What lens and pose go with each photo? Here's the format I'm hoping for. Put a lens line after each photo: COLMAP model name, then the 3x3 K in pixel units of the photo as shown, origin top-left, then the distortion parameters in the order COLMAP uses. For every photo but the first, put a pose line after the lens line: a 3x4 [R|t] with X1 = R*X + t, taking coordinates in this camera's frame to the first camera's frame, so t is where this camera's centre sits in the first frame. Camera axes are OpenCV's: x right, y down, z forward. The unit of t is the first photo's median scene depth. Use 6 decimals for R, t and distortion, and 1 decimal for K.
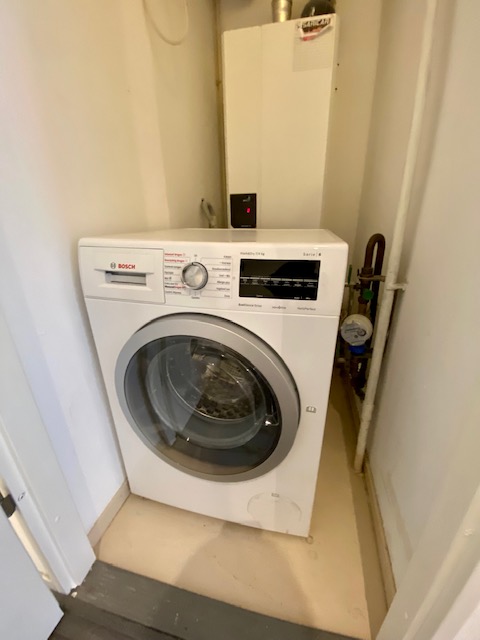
lens RADIAL K [[256.9, 0, 243.7], [0, 256.9, 320.8], [0, 0, 1]] dist [0.004442, -0.012588]
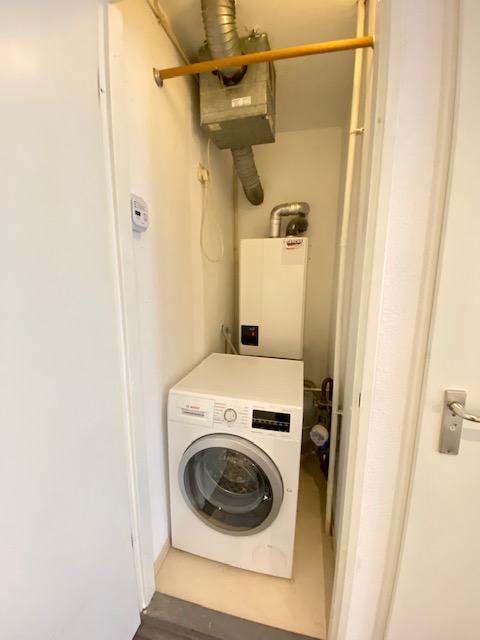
lens RADIAL K [[256.9, 0, 242.1], [0, 256.9, 315.3], [0, 0, 1]] dist [0.004442, -0.012588]
pose [[0.999666, 0.025804, 0.001429, -0.096147], [-0.024940, 0.977729, -0.208383, -0.430252], [-0.006775, 0.208277, 0.978046, -0.931086]]
